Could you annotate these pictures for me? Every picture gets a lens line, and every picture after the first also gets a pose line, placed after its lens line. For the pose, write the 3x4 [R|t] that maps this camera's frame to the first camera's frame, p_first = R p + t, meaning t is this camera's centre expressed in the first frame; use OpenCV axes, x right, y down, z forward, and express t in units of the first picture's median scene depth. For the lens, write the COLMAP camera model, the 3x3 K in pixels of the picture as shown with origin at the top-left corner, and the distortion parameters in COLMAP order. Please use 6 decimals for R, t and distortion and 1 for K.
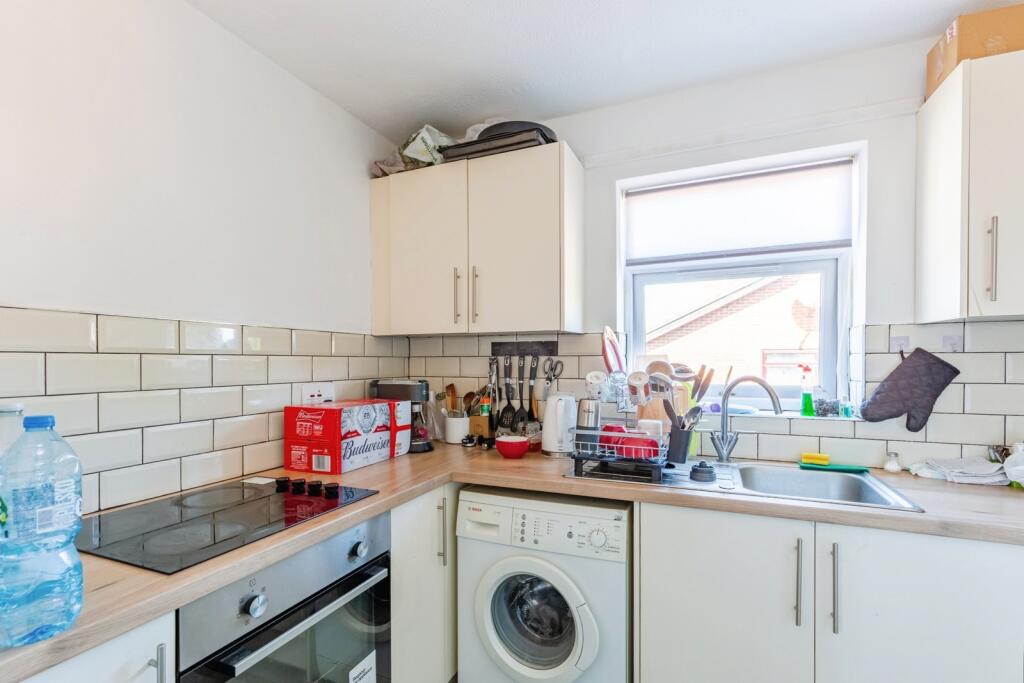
lens RADIAL K [[467.2, 0, 510.8], [0, 467.2, 365.6], [0, 0, 1]] dist [0.000255, -0.000205]
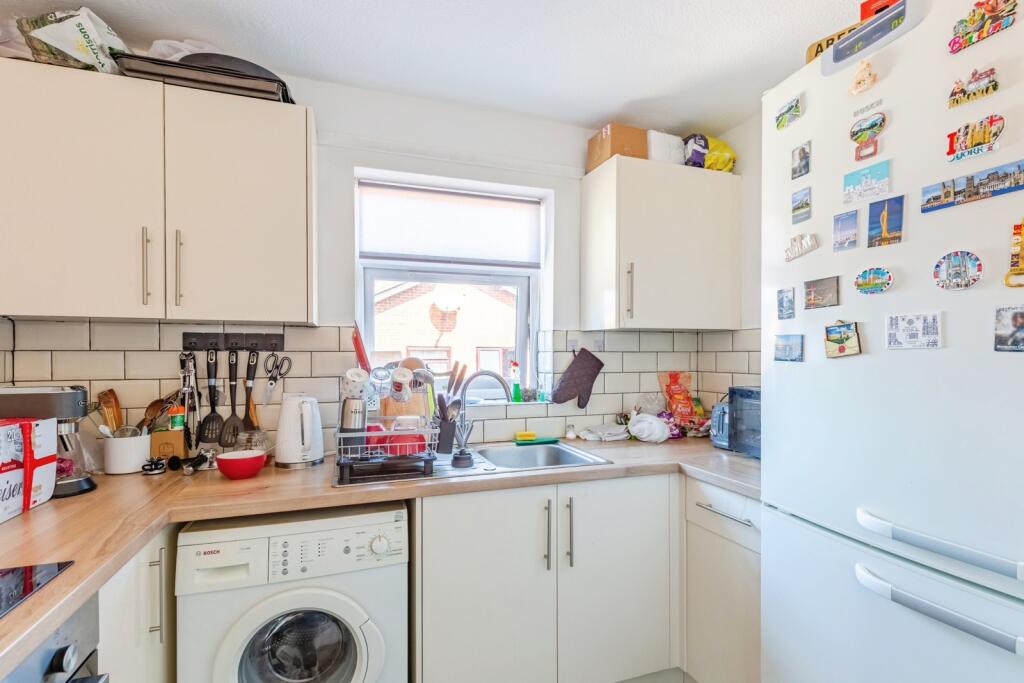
lens RADIAL K [[474.1, 0, 510.7], [0, 474.1, 359.4], [0, 0, 1]] dist [0.001352, 0.000076]
pose [[0.737991, -0.002203, 0.674807, -0.212678], [0.005548, 0.999981, -0.002802, -0.001306], [-0.674788, 0.005811, 0.737989, 0.089514]]
